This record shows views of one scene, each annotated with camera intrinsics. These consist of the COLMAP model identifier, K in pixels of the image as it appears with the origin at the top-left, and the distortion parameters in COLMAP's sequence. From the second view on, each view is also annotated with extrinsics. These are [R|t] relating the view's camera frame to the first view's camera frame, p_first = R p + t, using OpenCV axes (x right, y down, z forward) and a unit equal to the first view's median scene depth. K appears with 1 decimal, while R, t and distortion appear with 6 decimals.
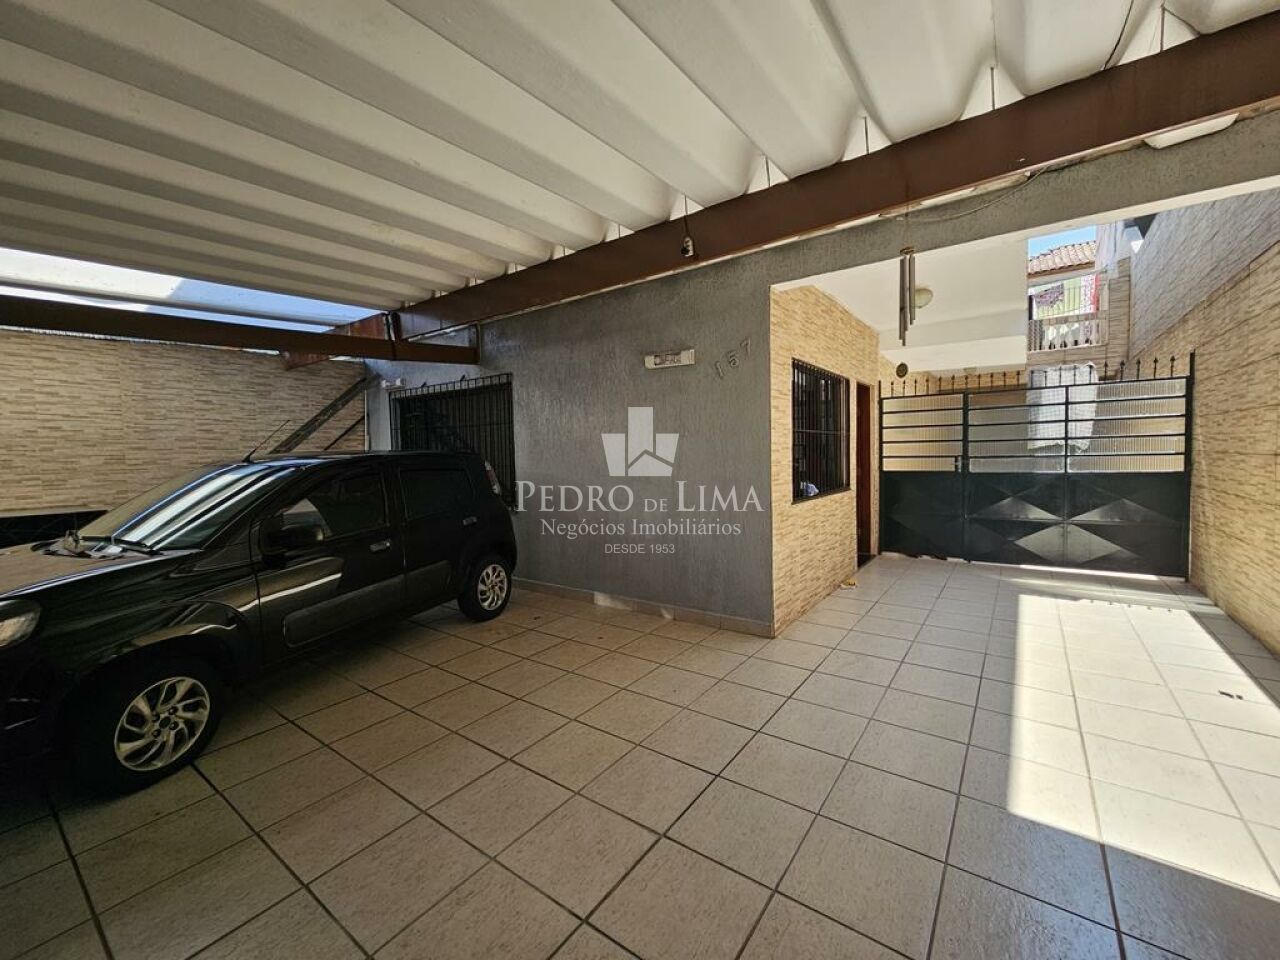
lens RADIAL K [[524.6, 0, 641.0], [0, 524.6, 479.0], [0, 0, 1]] dist [-0.000851, 0.000355]
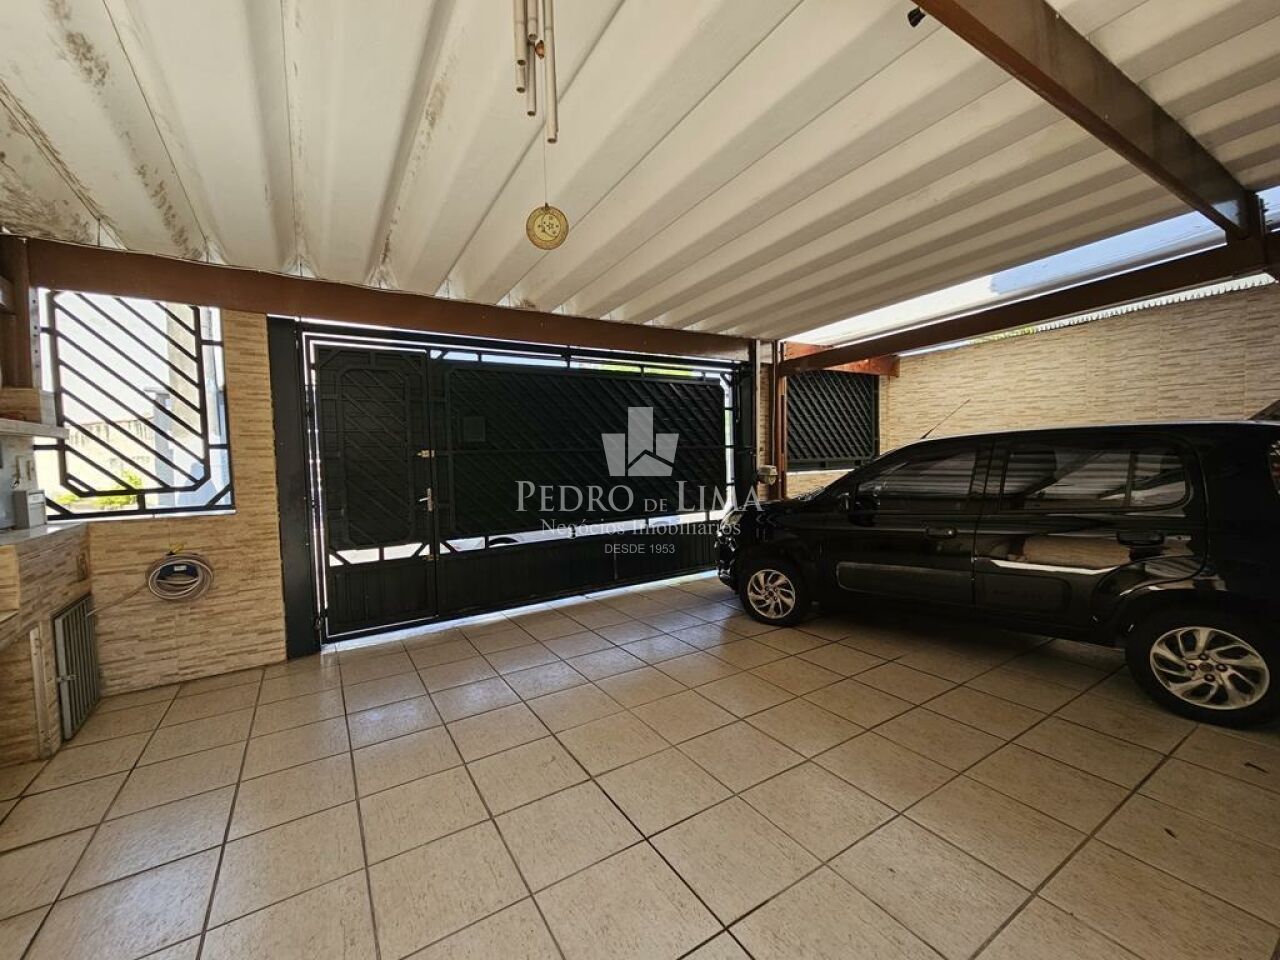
lens RADIAL K [[524.6, 0, 641.8], [0, 524.6, 482.3], [0, 0, 1]] dist [-0.000851, 0.000355]
pose [[-0.375367, 0.090465, -0.922451, 0.405834], [-0.006124, 0.994962, 0.100068, -0.039068], [0.926856, 0.043212, -0.372922, 0.596742]]
